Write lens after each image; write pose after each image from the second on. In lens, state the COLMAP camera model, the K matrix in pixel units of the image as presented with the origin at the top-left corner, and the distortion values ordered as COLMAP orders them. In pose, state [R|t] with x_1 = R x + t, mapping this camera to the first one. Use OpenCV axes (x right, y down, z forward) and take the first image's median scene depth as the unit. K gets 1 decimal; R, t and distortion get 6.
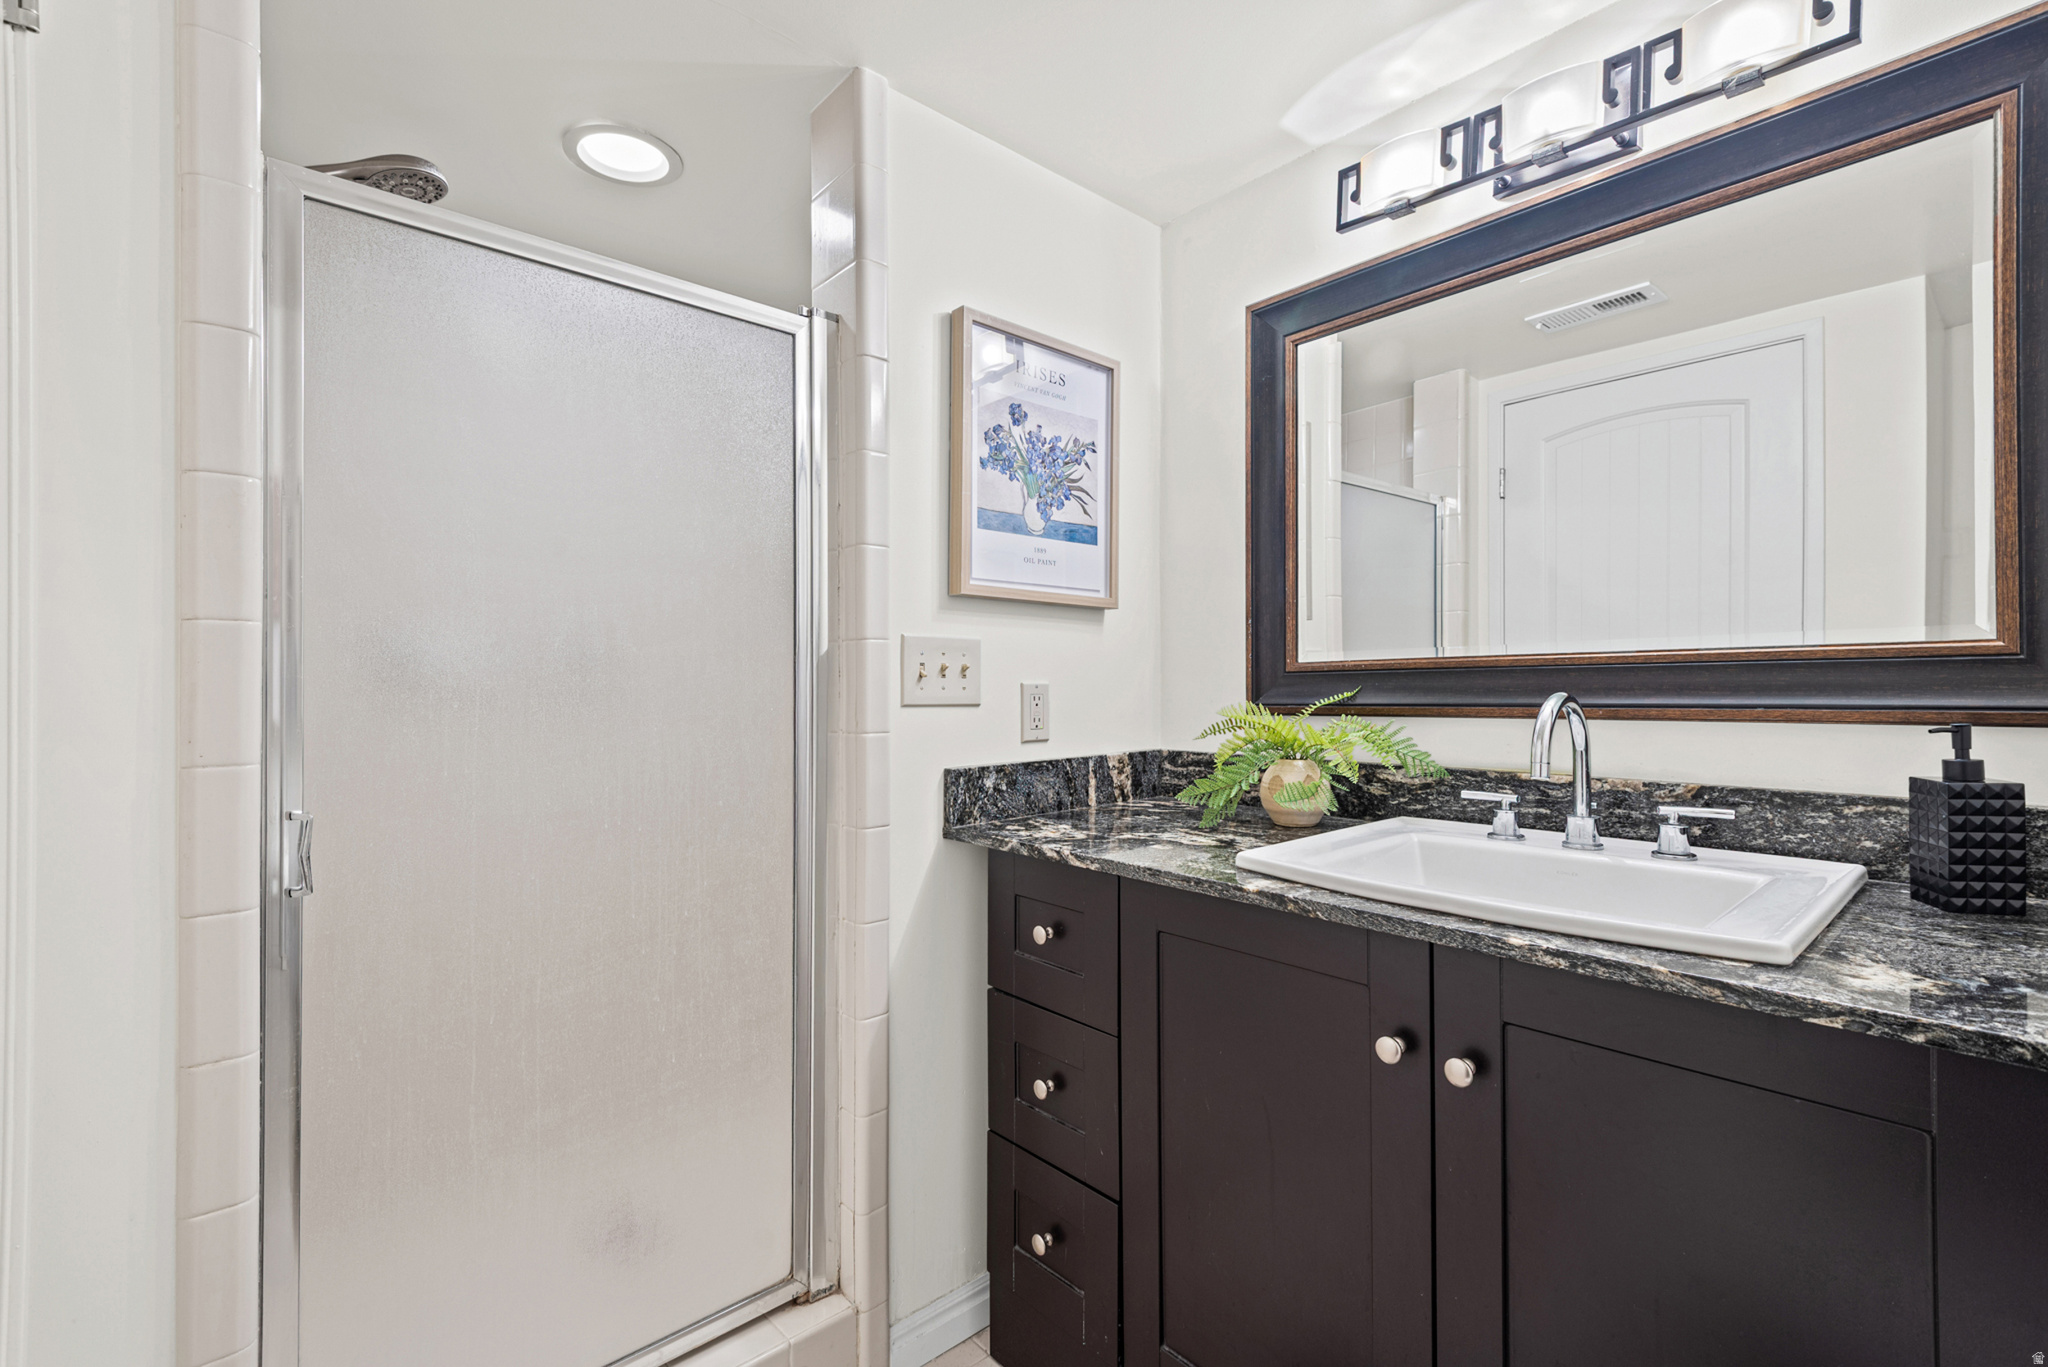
lens RADIAL K [[932.9, 0, 1020.0], [0, 932.9, 684.7], [0, 0, 1]] dist [0.020328, -0.008680]
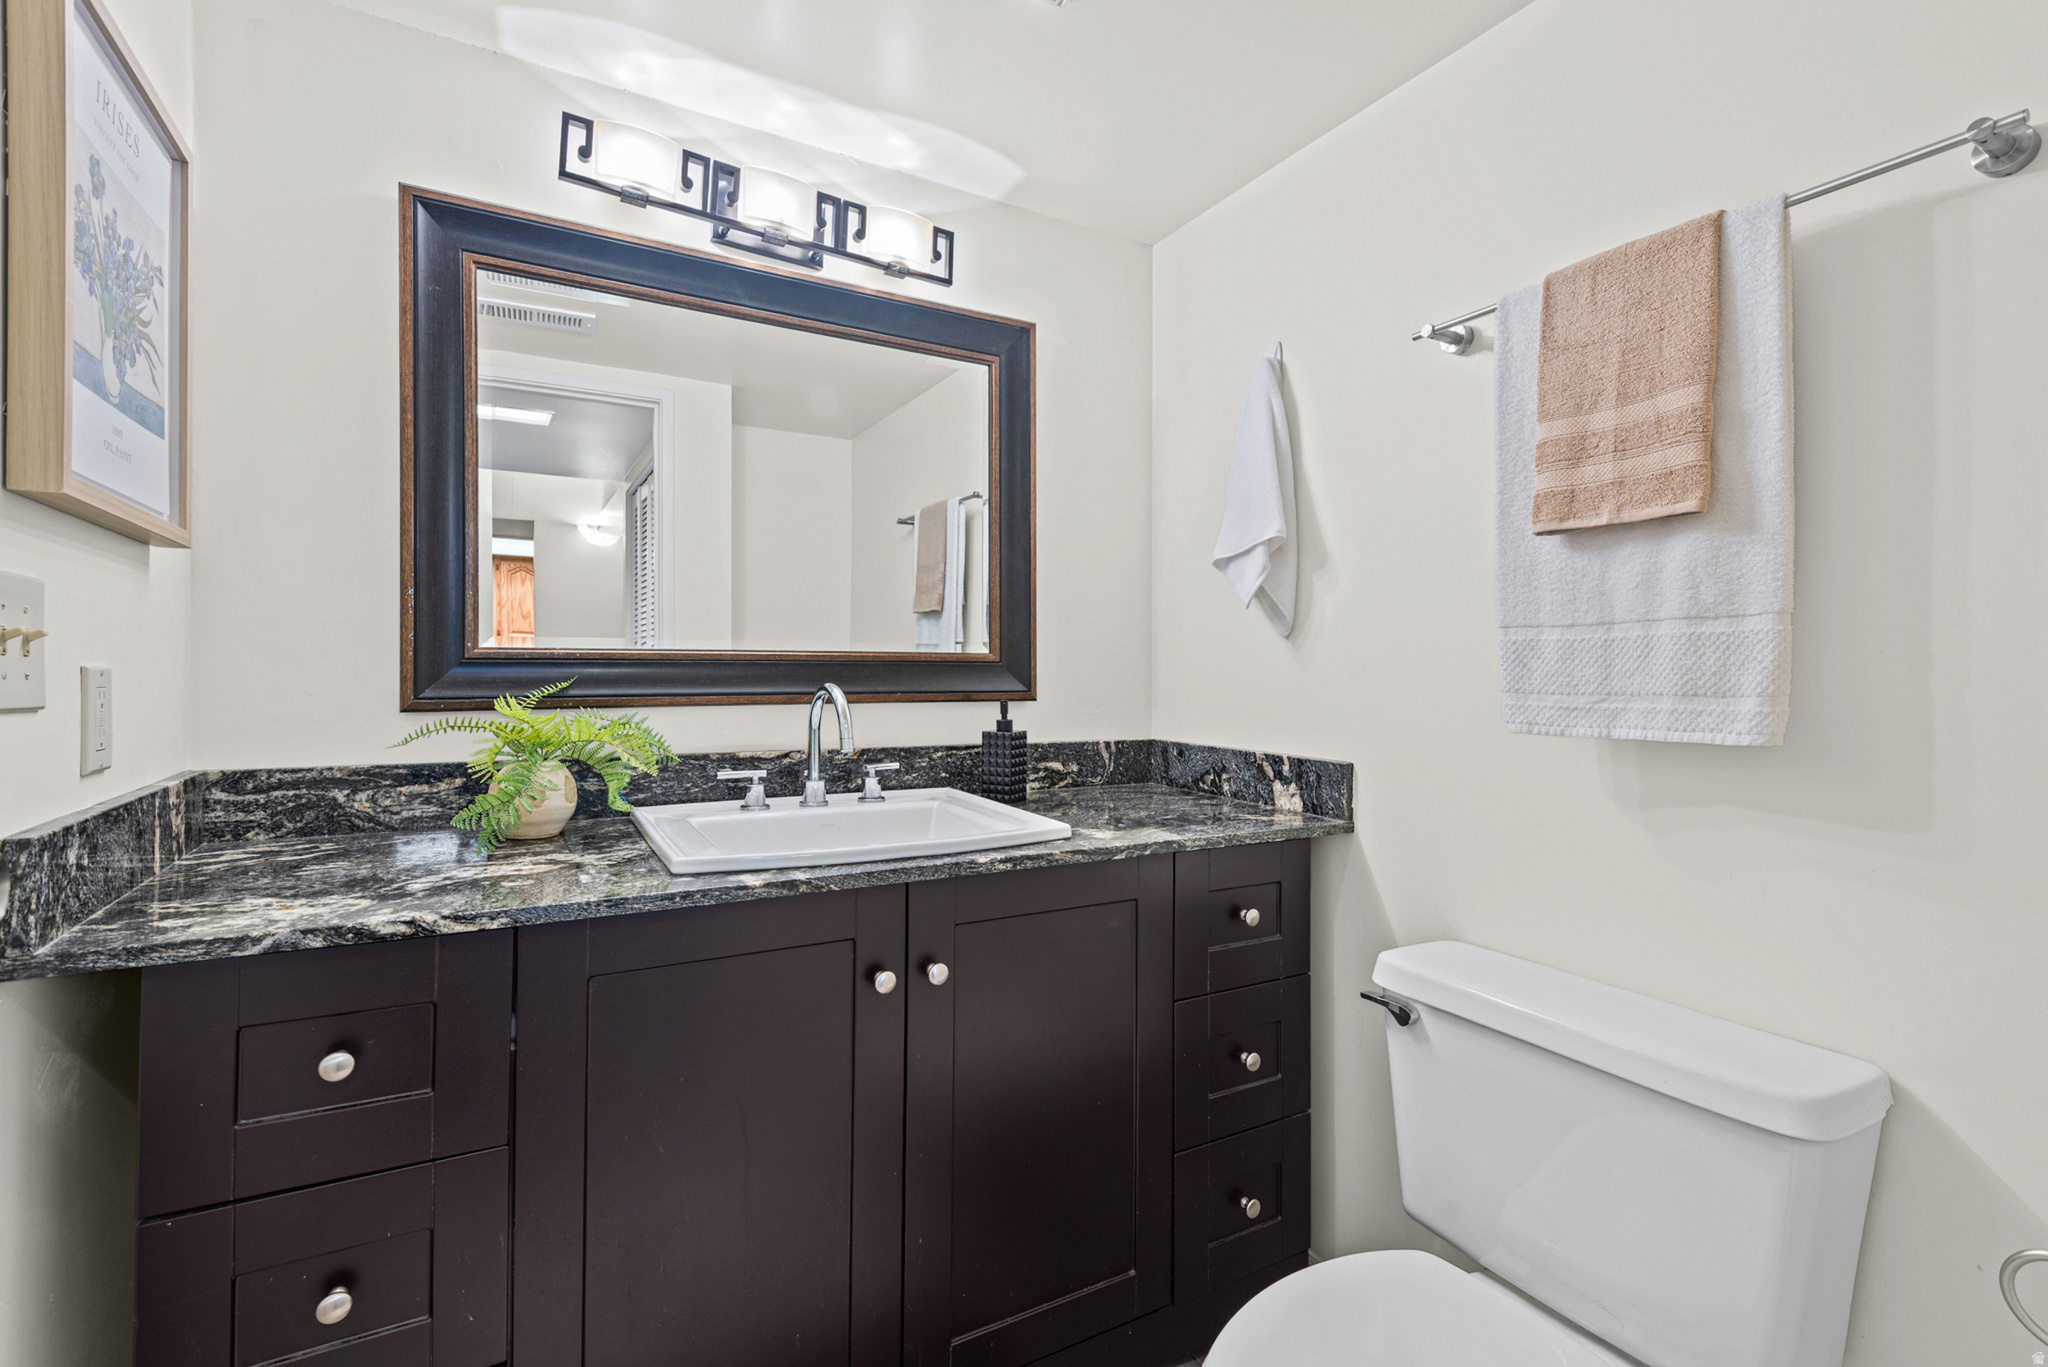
lens RADIAL K [[932.9, 0, 1049.3], [0, 932.9, 674.9], [0, 0, 1]] dist [0.020328, -0.008680]
pose [[0.180695, 0.006855, 0.983515, -0.556171], [-0.007930, 0.999953, -0.005512, 0.001757], [-0.983507, -0.006803, 0.180741, 0.435414]]
